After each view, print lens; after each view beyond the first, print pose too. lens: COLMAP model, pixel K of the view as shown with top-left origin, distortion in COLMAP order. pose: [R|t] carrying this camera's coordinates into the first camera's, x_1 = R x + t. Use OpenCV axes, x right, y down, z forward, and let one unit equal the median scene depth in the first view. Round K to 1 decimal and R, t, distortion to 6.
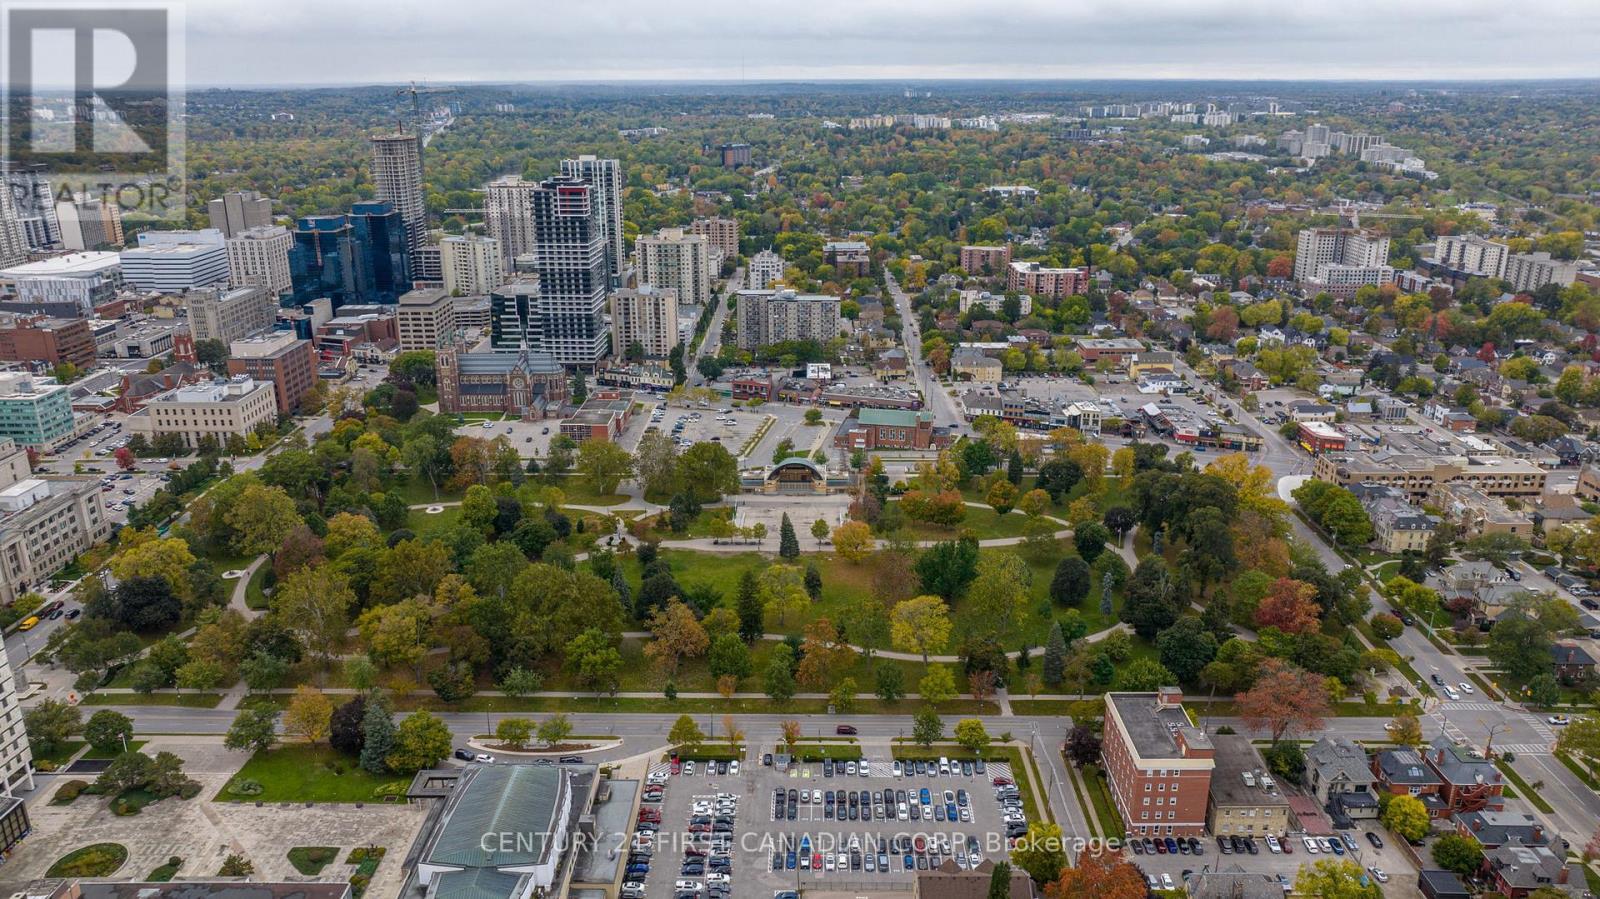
lens RADIAL K [[1133.4, 0, 801.8], [0, 1133.4, 446.0], [0, 0, 1]] dist [-0.036900, 0.037174]
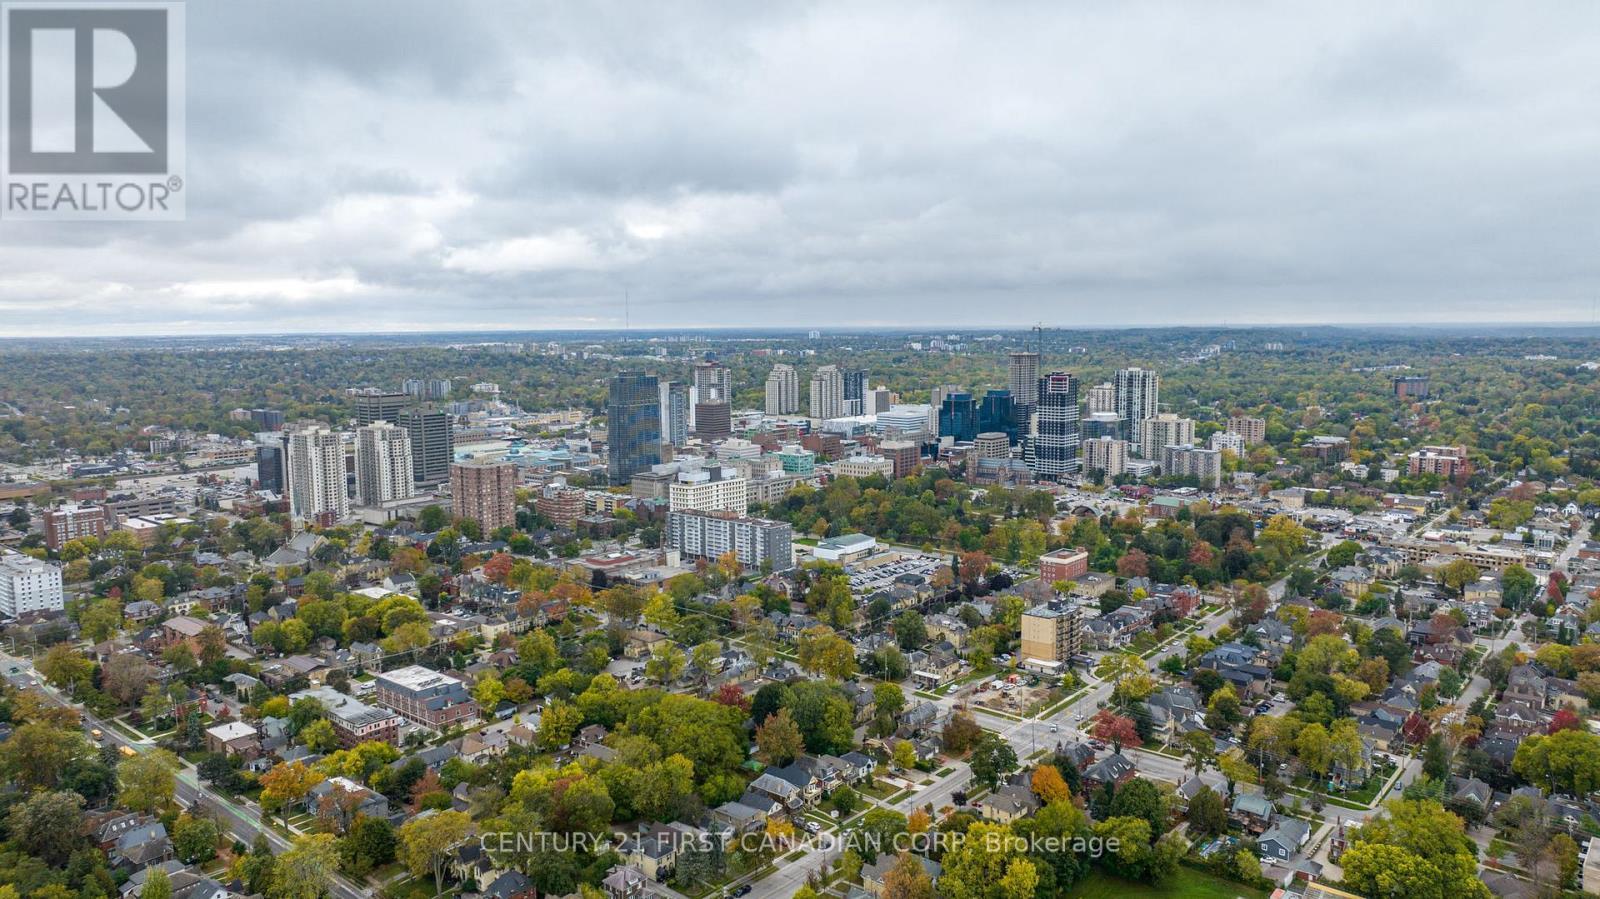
lens RADIAL K [[1133.4, 0, 801.8], [0, 1133.4, 446.0], [0, 0, 1]] dist [-0.036900, 0.037174]
pose [[0.767265, 0.065618, -0.637964, 0.753511], [-0.193874, 0.971942, -0.133199, 0.235932], [0.611324, 0.225884, 0.758459, -0.713238]]
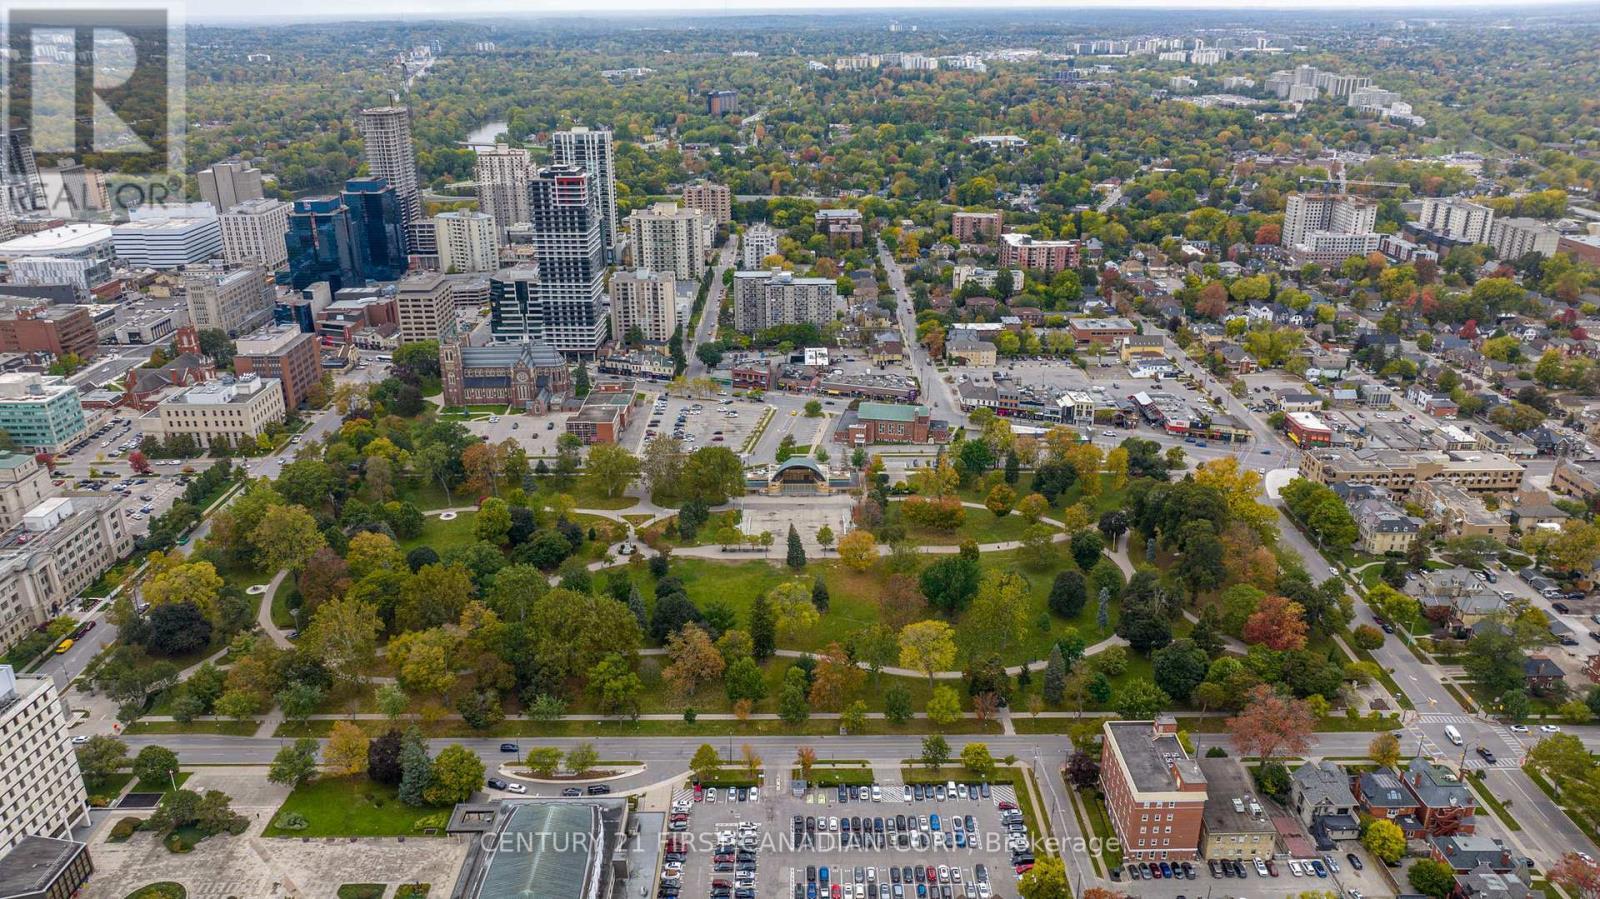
lens RADIAL K [[1127.0, 0, 801.4], [0, 1127.0, 449.4], [0, 0, 1]] dist [-0.034720, 0.029977]
pose [[0.999894, -0.008503, 0.011821, -0.013223], [0.007762, 0.998081, 0.061435, -0.054082], [-0.012320, -0.061336, 0.998041, -0.015954]]
